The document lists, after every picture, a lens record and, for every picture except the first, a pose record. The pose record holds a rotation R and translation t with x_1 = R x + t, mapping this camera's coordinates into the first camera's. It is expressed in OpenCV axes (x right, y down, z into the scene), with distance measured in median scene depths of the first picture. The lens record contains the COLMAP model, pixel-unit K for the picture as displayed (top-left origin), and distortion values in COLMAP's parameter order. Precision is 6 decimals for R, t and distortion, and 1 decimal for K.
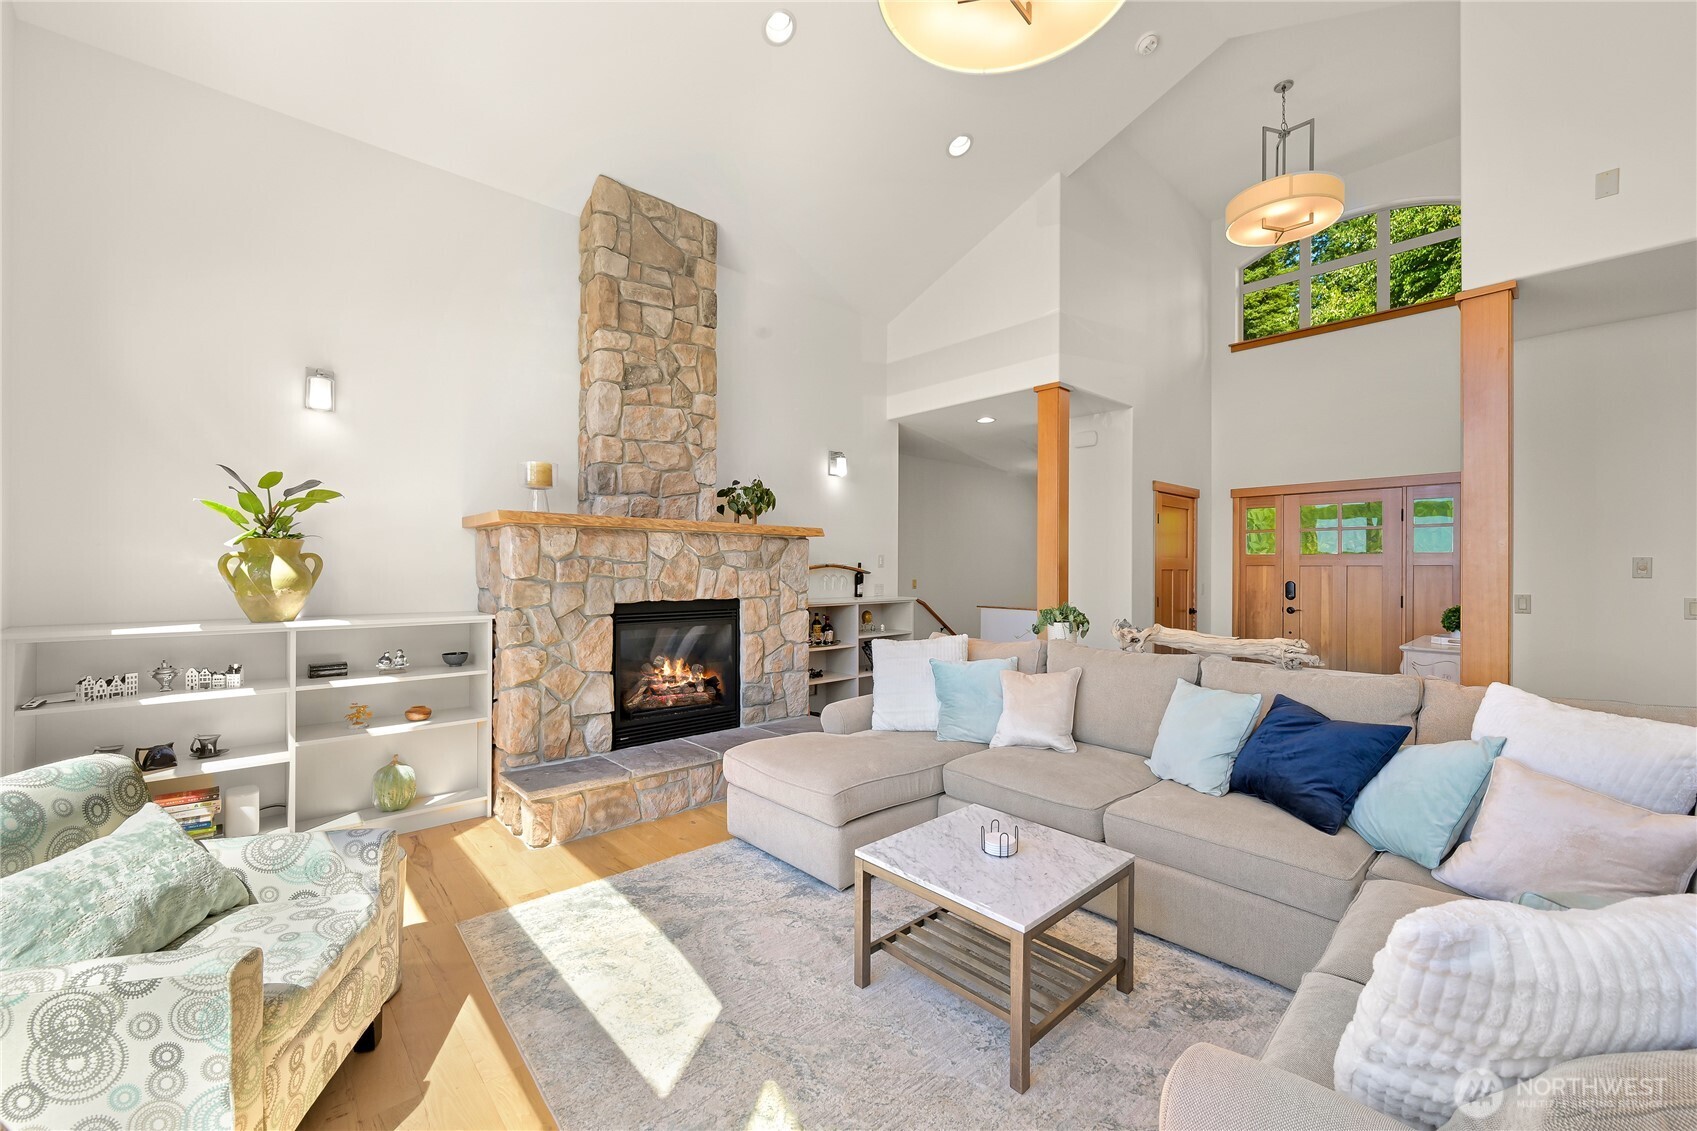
lens RADIAL K [[679.9, 0, 850.4], [0, 679.9, 566.5], [0, 0, 1]] dist [-0.002175, -0.000283]
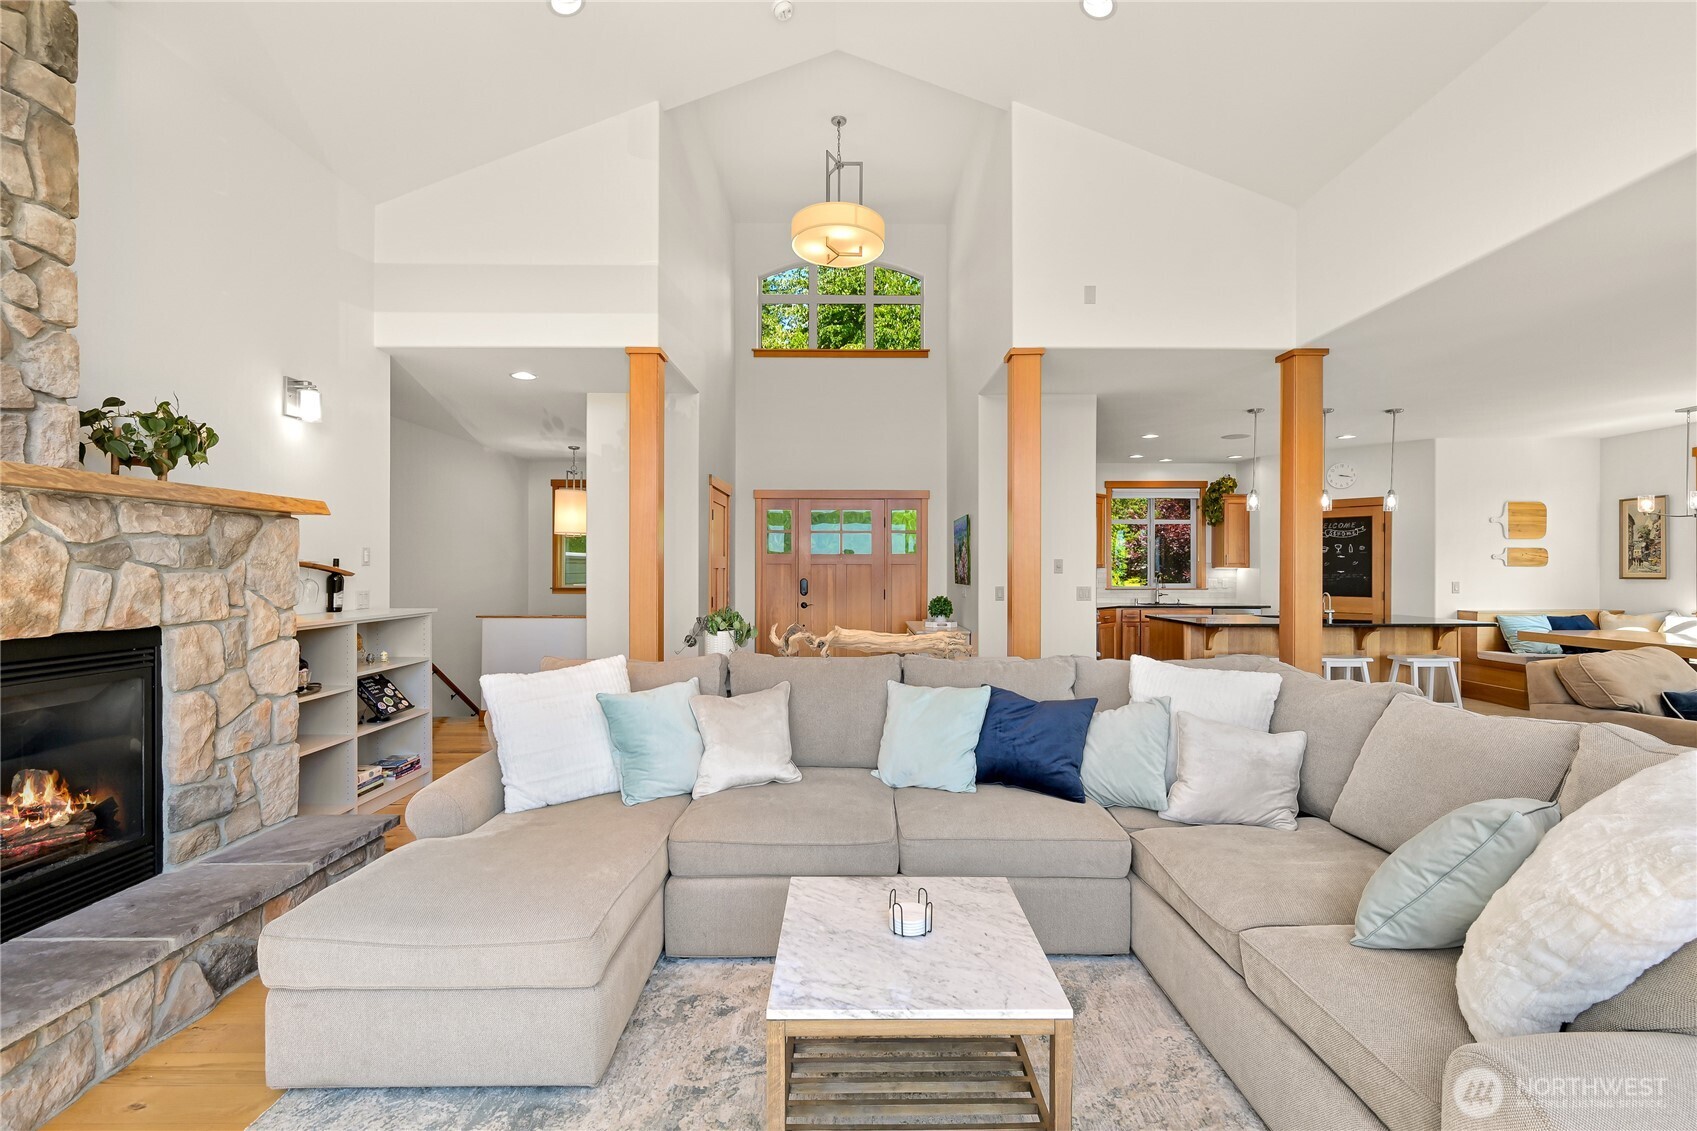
lens RADIAL K [[716.1, 0, 857.3], [0, 716.1, 567.1], [0, 0, 1]] dist [-0.001625, 0.000102]
pose [[0.670672, -0.001131, 0.741754, -0.215257], [-0.001540, 0.999995, 0.002917, -0.000430], [-0.741753, -0.003098, 0.670666, 0.242606]]
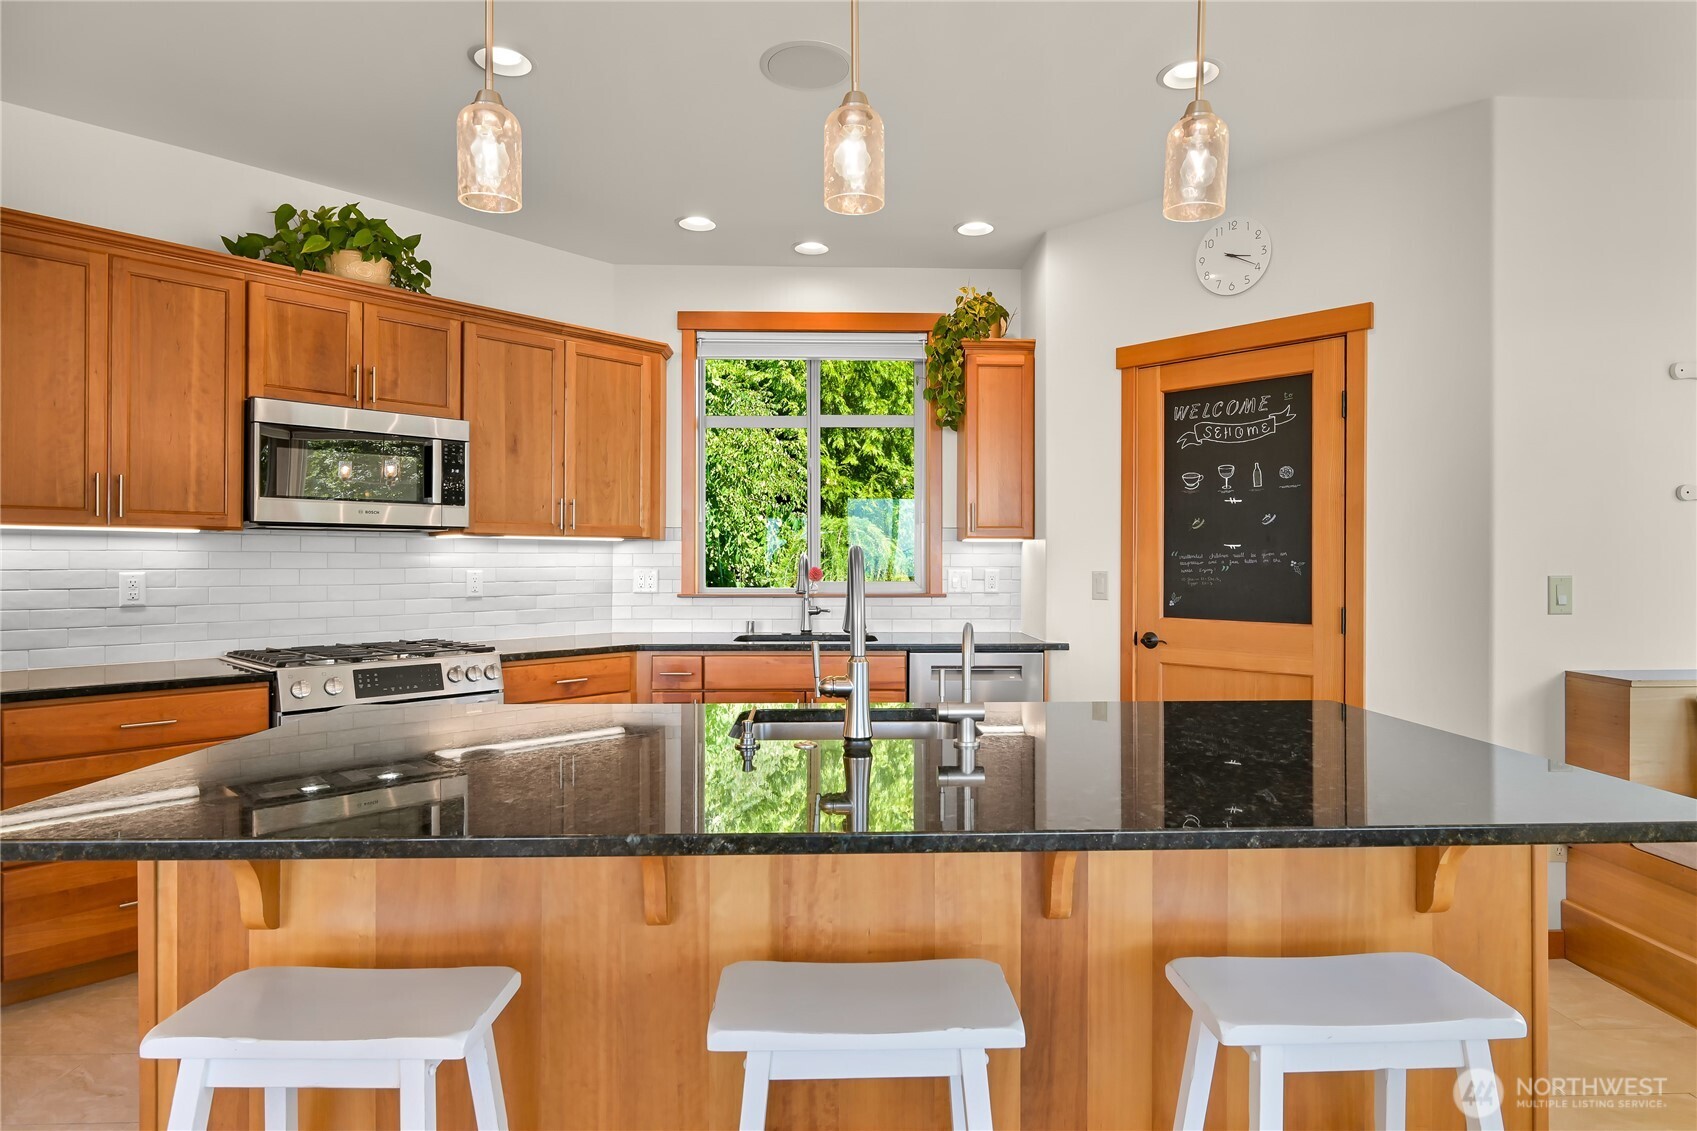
lens RADIAL K [[943.8, 0, 869.7], [0, 943.8, 558.5], [0, 0, 1]] dist [-0.003590, -0.000538]
pose [[0.649874, -0.000103, 0.760042, 1.175491], [-0.002493, 0.999994, 0.002266, 0.024401], [-0.760038, -0.003367, 0.649870, 0.265338]]
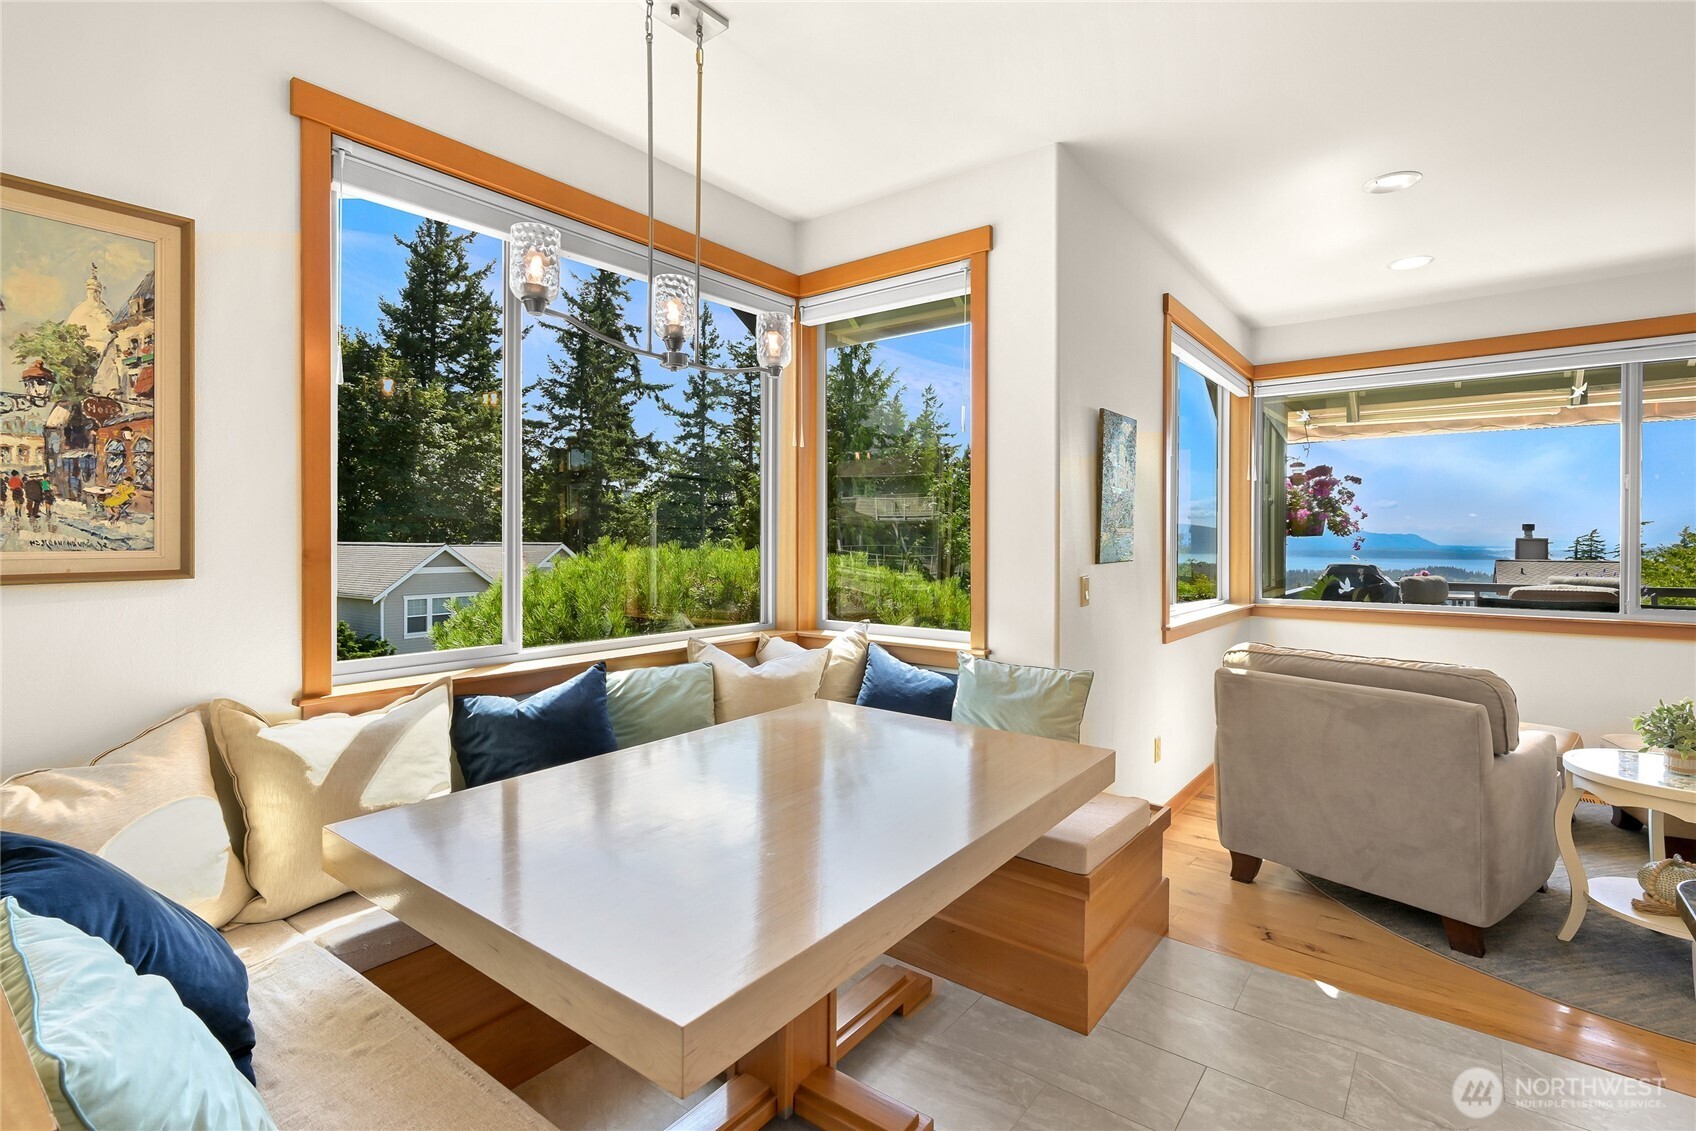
lens RADIAL K [[777.7, 0, 860.3], [0, 777.7, 537.2], [0, 0, 1]] dist [0.002155, 0.000008]
pose [[-0.984355, -0.006051, -0.176094, 1.880645], [-0.005406, 0.999977, -0.004141, 0.006488], [0.176115, -0.003124, -0.984365, 0.433007]]
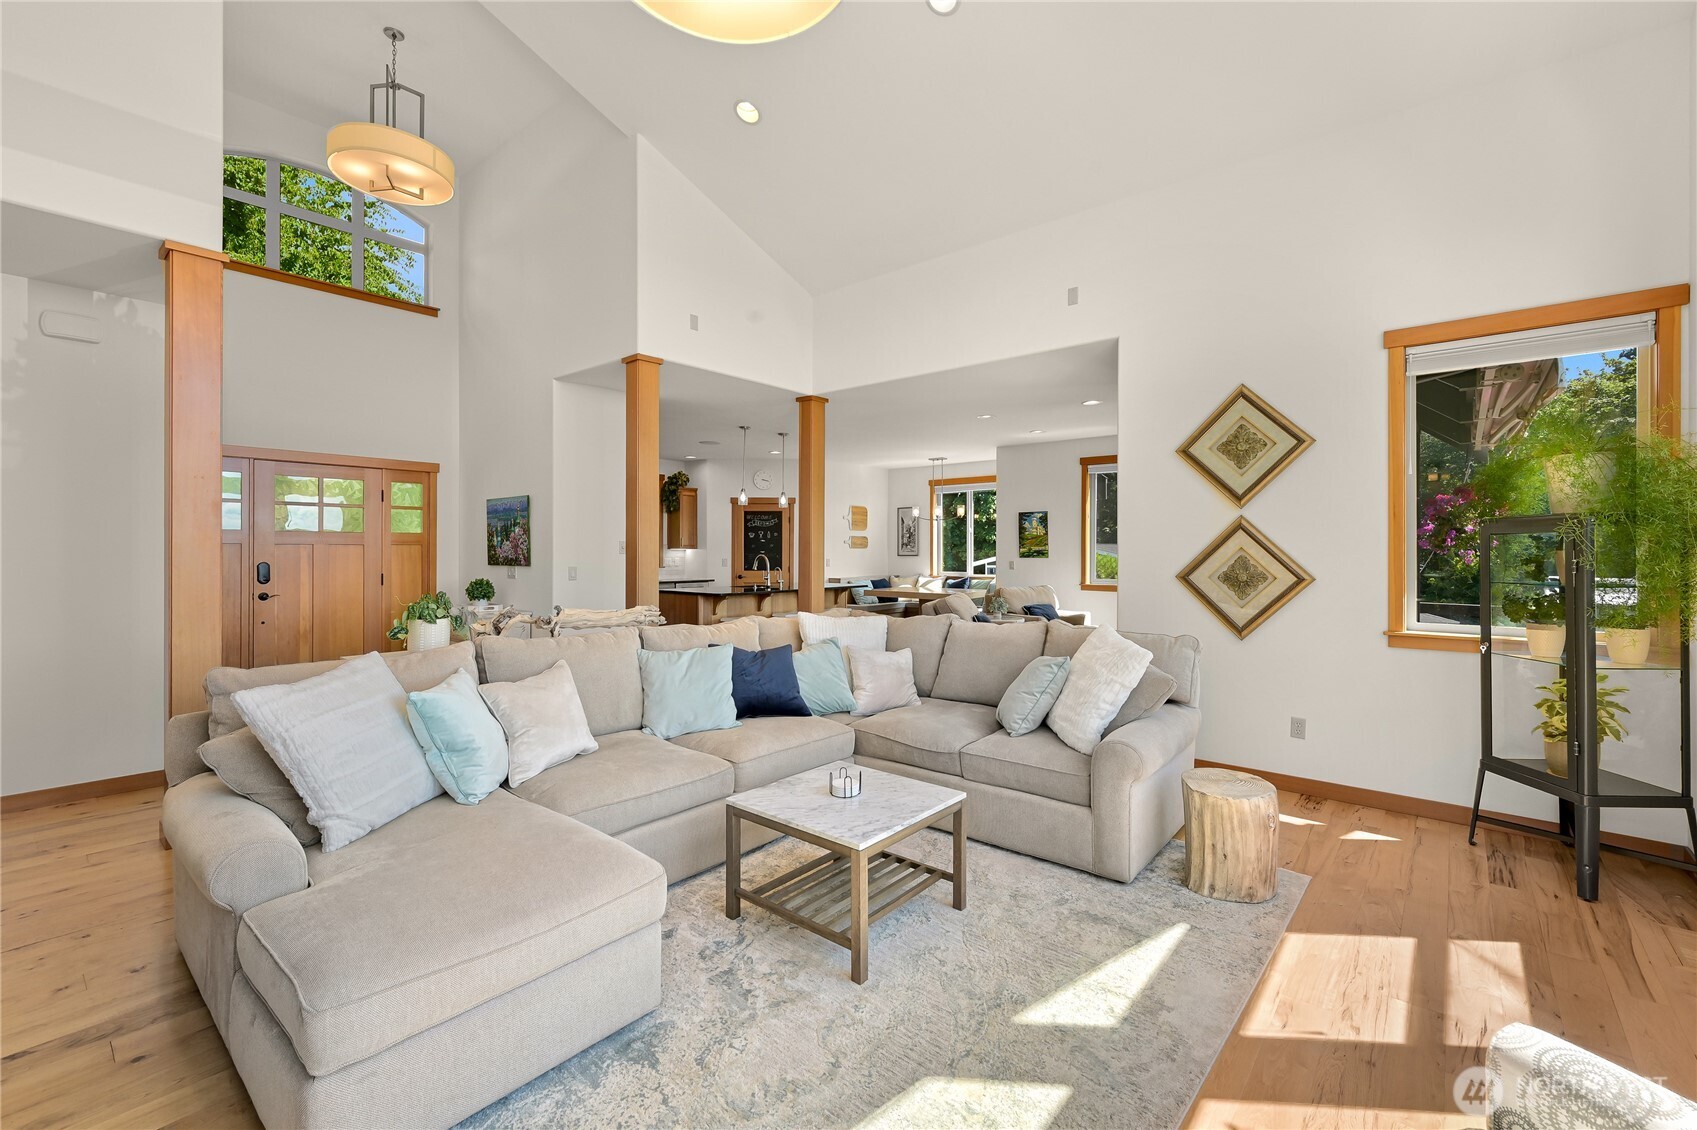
lens RADIAL K [[718.9, 0, 856.5], [0, 718.9, 545.5], [0, 0, 1]] dist [0.000495, 0.000251]
pose [[-0.134540, 0.002865, 0.990904, -0.494768], [-0.005778, 0.999977, -0.003676, -0.000087], [-0.990891, -0.006220, -0.134521, 0.568370]]
